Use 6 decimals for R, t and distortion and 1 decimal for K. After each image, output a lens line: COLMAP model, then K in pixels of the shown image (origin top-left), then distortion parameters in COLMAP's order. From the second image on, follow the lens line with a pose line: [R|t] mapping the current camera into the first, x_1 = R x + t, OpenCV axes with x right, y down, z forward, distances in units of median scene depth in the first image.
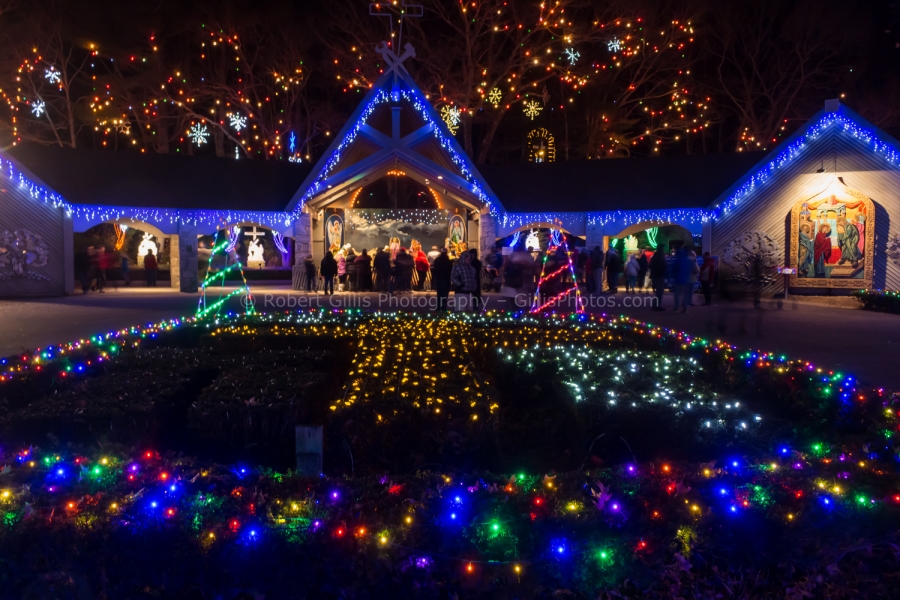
lens RADIAL K [[767.5, 0, 447.0], [0, 767.5, 315.4], [0, 0, 1]] dist [0.008623, -0.012858]
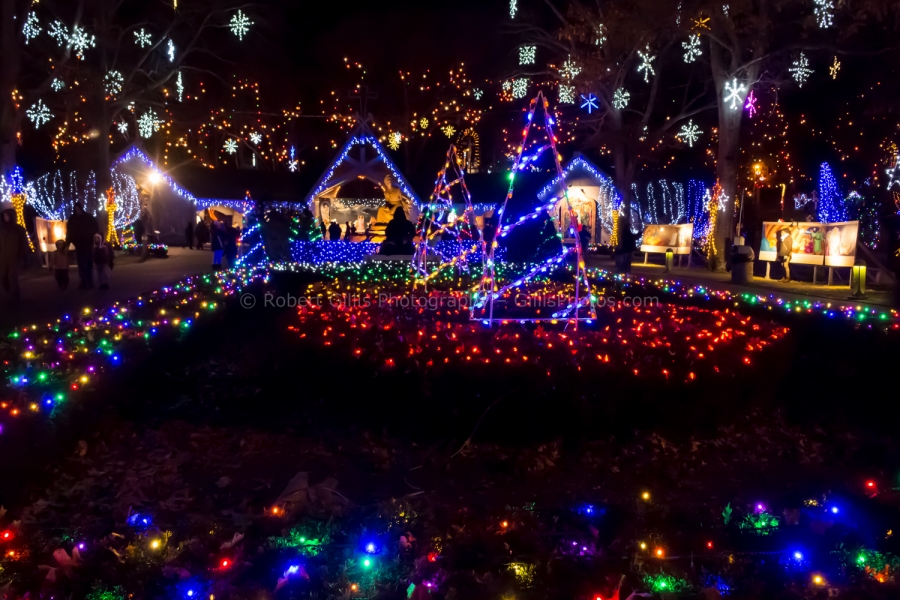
lens RADIAL K [[767.5, 0, 447.0], [0, 767.5, 315.4], [0, 0, 1]] dist [0.008623, -0.012858]
pose [[0.998234, 0.001128, 0.059394, 0.020795], [-0.003132, 0.999428, 0.033661, 0.058424], [-0.059322, -0.033788, 0.997667, -0.675704]]
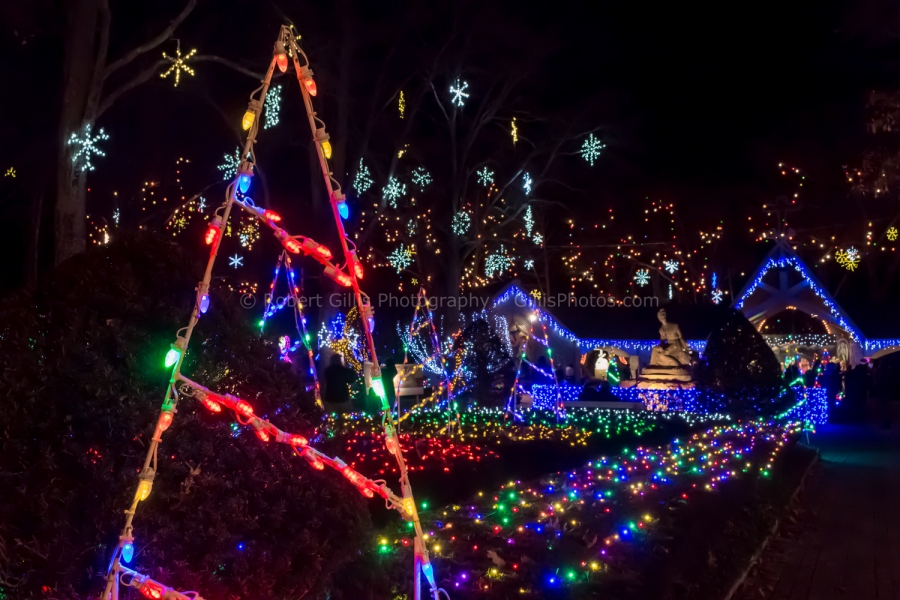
lens RADIAL K [[957.2, 0, 449.3], [0, 957.2, 316.0], [0, 0, 1]] dist [0.016935, 0.002333]
pose [[0.888527, -0.021987, -0.458297, 0.158397], [-0.040804, 0.991107, -0.126658, 0.059843], [0.457007, 0.131240, 0.879728, -0.692847]]
